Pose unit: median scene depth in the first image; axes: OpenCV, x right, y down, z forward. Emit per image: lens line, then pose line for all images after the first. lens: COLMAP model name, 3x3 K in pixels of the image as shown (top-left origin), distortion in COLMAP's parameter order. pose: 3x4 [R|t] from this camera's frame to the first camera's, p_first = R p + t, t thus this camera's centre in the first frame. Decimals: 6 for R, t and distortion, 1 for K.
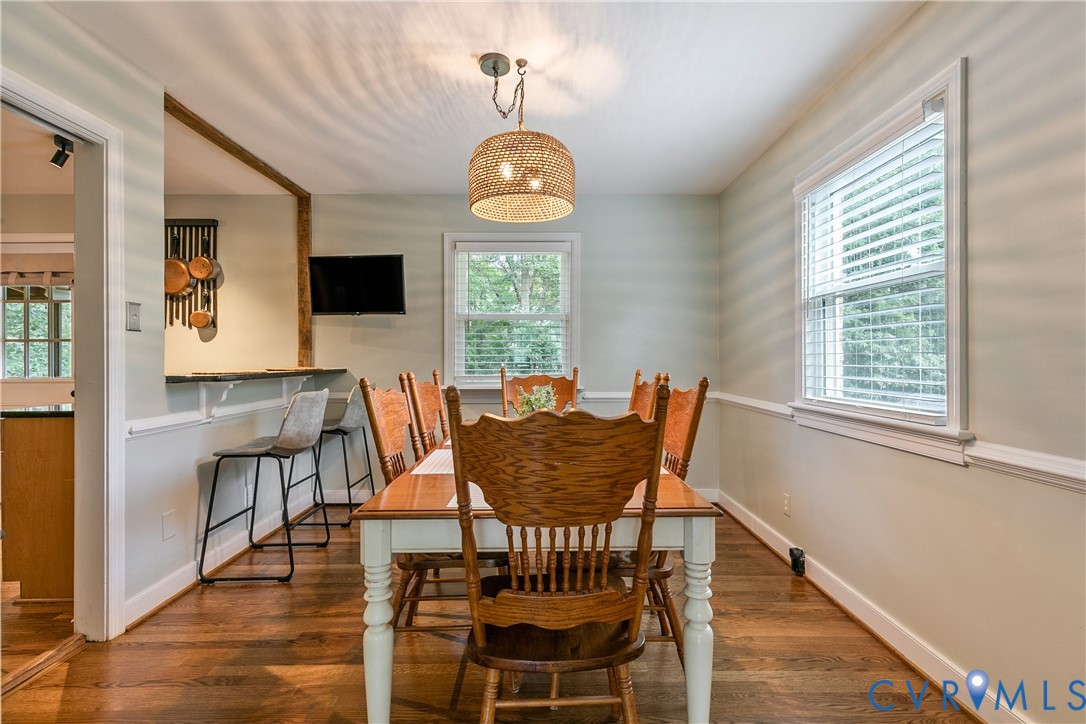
lens RADIAL K [[490.6, 0, 552.8], [0, 490.6, 362.2], [0, 0, 1]] dist [0.002416, -0.000344]
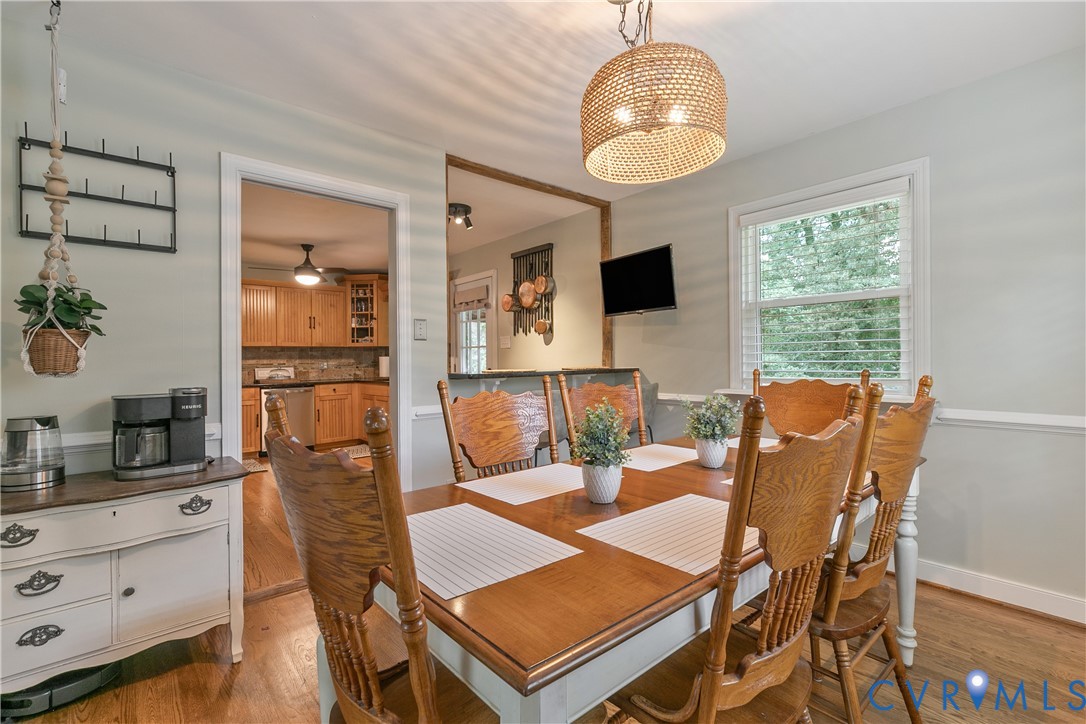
lens RADIAL K [[490.6, 0, 548.5], [0, 490.6, 358.7], [0, 0, 1]] dist [0.002416, -0.000344]
pose [[0.650472, -0.007226, -0.759496, 0.219492], [0.006294, 0.999972, -0.004124, -0.002739], [0.759504, -0.002097, 0.650499, 0.216837]]
